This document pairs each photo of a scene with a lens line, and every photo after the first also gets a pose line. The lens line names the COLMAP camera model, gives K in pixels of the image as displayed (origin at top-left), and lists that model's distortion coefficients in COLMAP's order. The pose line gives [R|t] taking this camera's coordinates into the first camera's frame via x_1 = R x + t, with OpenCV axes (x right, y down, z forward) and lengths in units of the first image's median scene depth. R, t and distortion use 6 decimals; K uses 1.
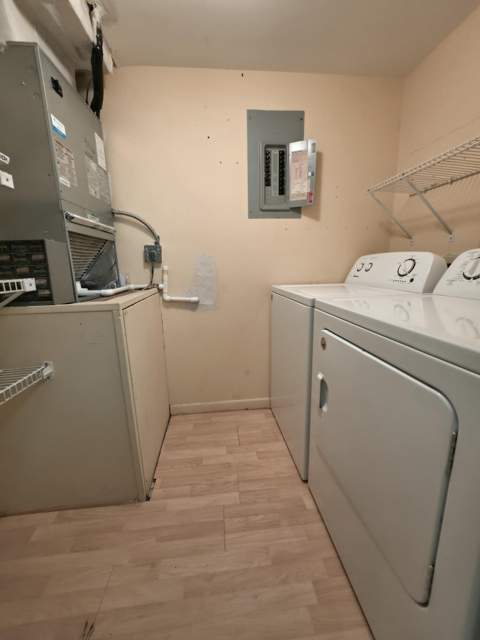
lens RADIAL K [[258.4, 0, 239.3], [0, 258.4, 321.8], [0, 0, 1]] dist [-0.001654, -0.000319]
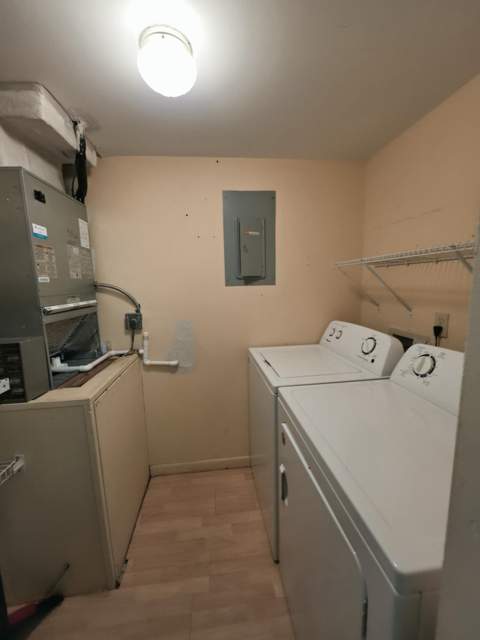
lens RADIAL K [[258.4, 0, 240.4], [0, 258.4, 319.8], [0, 0, 1]] dist [-0.001654, -0.000319]
pose [[0.999908, -0.007394, 0.011386, 0.108724], [0.008155, 0.997627, -0.068365, -0.248591], [-0.010853, 0.068451, 0.997595, -0.059631]]
